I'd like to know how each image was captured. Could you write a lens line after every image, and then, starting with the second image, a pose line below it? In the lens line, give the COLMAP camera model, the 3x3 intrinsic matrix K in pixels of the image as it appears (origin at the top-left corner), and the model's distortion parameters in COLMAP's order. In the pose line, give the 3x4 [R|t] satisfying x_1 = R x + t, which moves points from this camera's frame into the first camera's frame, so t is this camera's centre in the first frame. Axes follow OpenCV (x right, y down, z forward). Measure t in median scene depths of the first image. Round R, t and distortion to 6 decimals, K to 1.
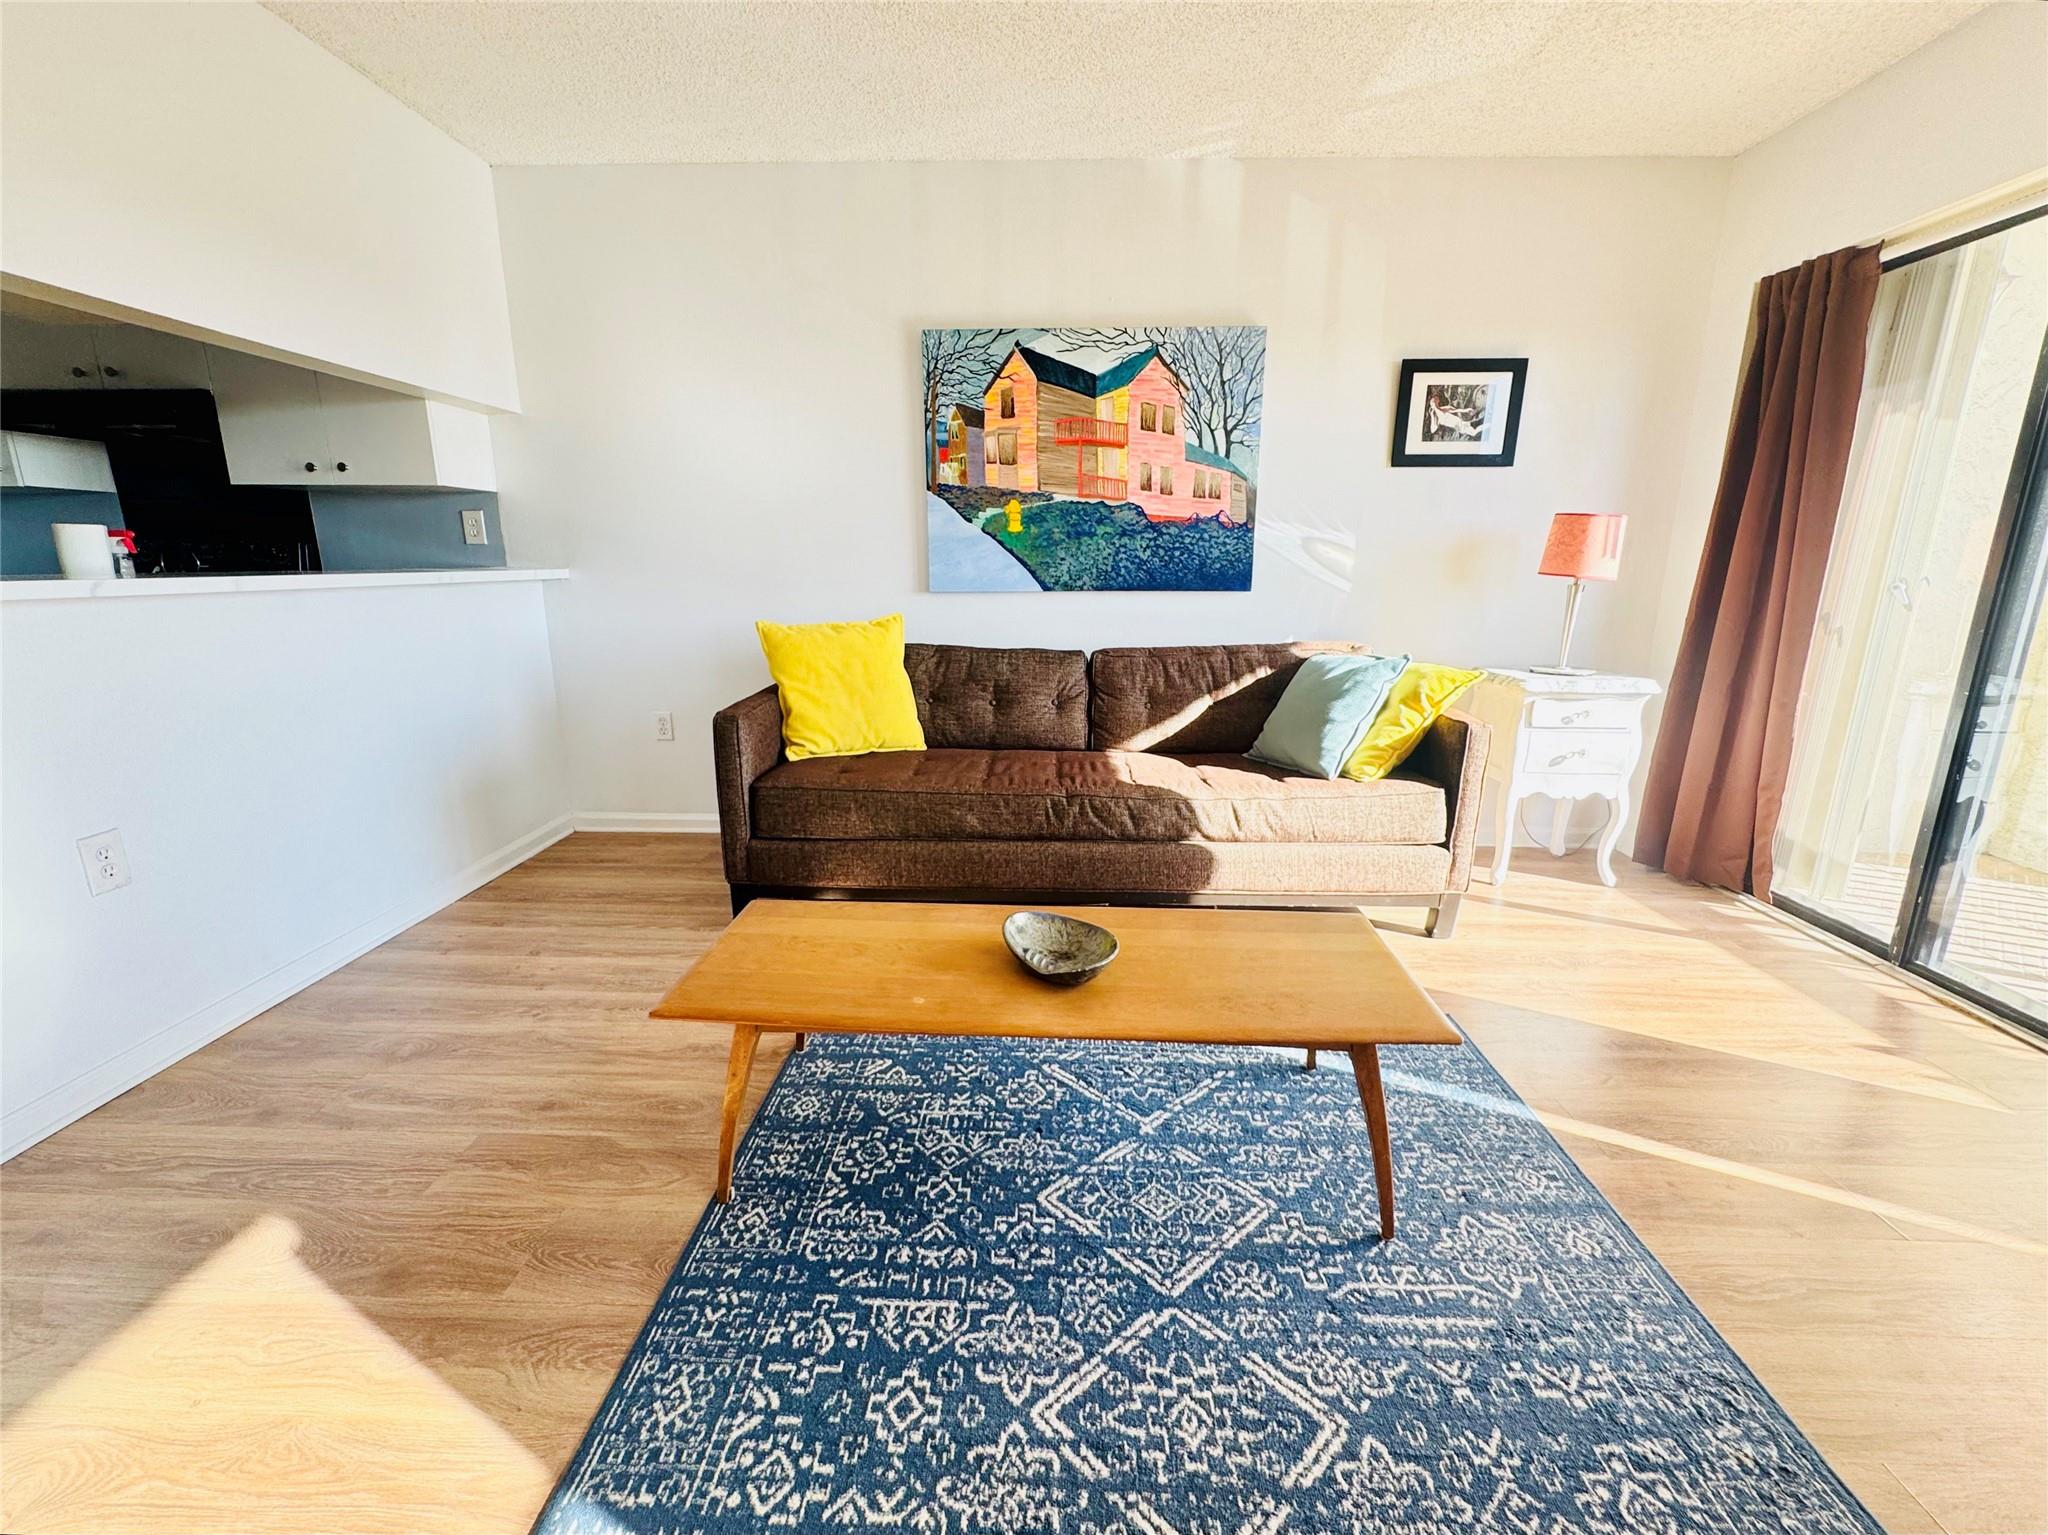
lens RADIAL K [[786.7, 0, 1024.0], [0, 786.7, 767.5], [0, 0, 1]] dist [0.001599, 0.000216]
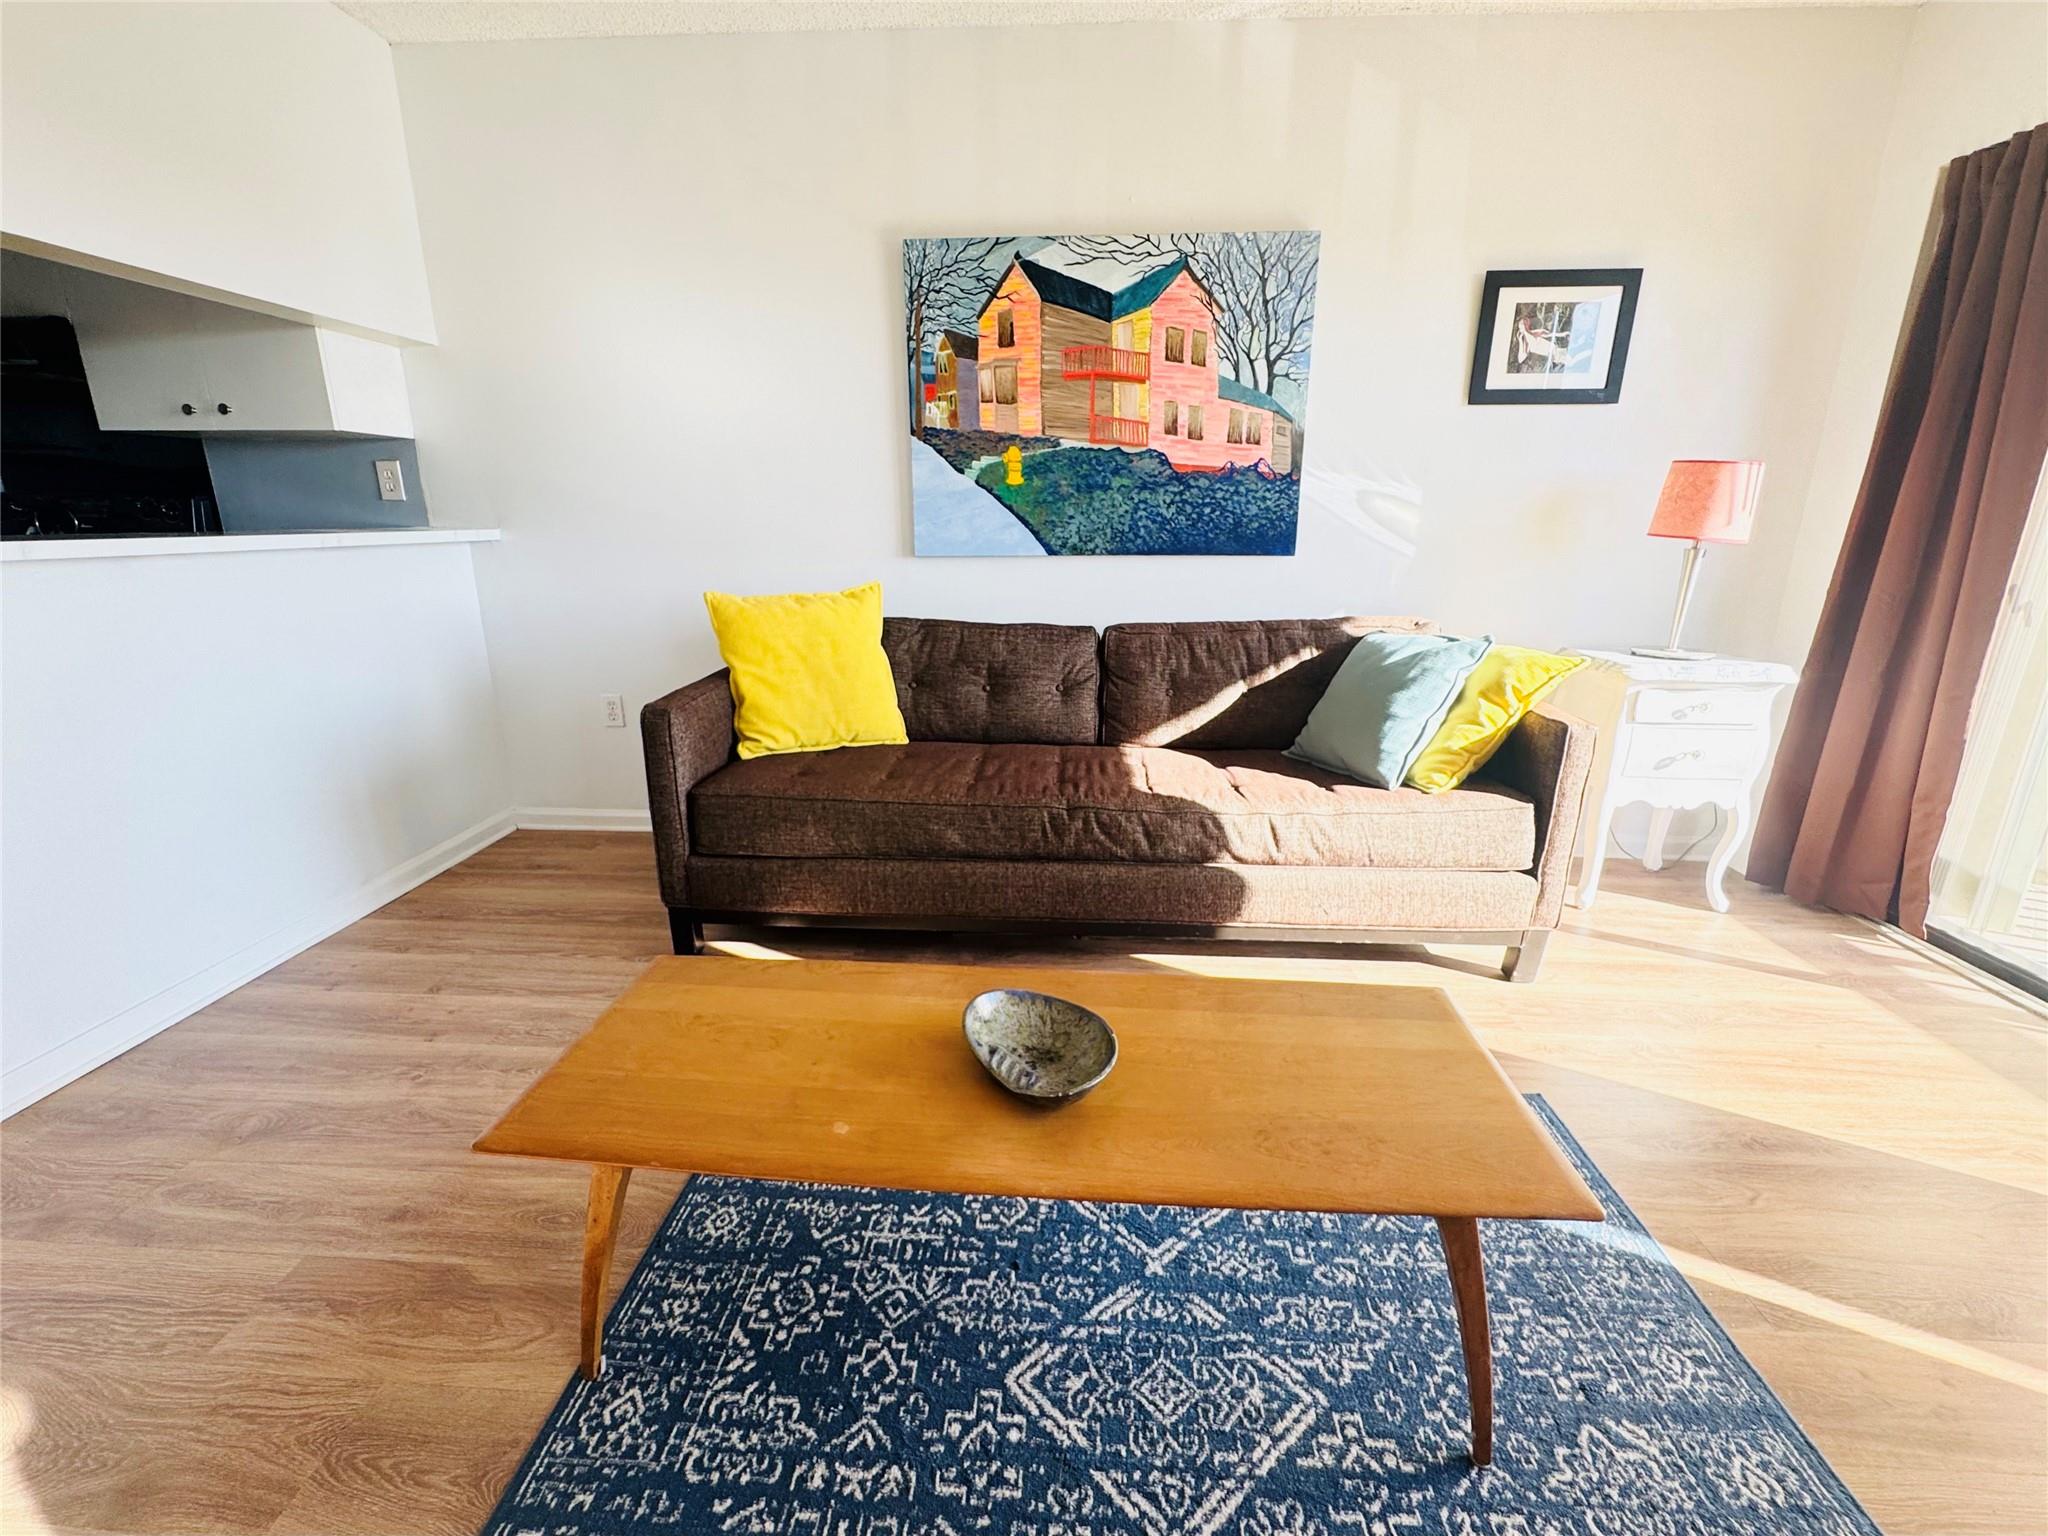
lens RADIAL K [[823.4, 0, 1024.0], [0, 823.4, 768.0], [0, 0, 1]] dist [-0.000229, 0.000041]
pose [[0.999681, 0.006796, -0.024331, 0.028646], [-0.005869, 0.999262, 0.037948, -0.037586], [0.024571, -0.037793, 0.998983, 0.136510]]
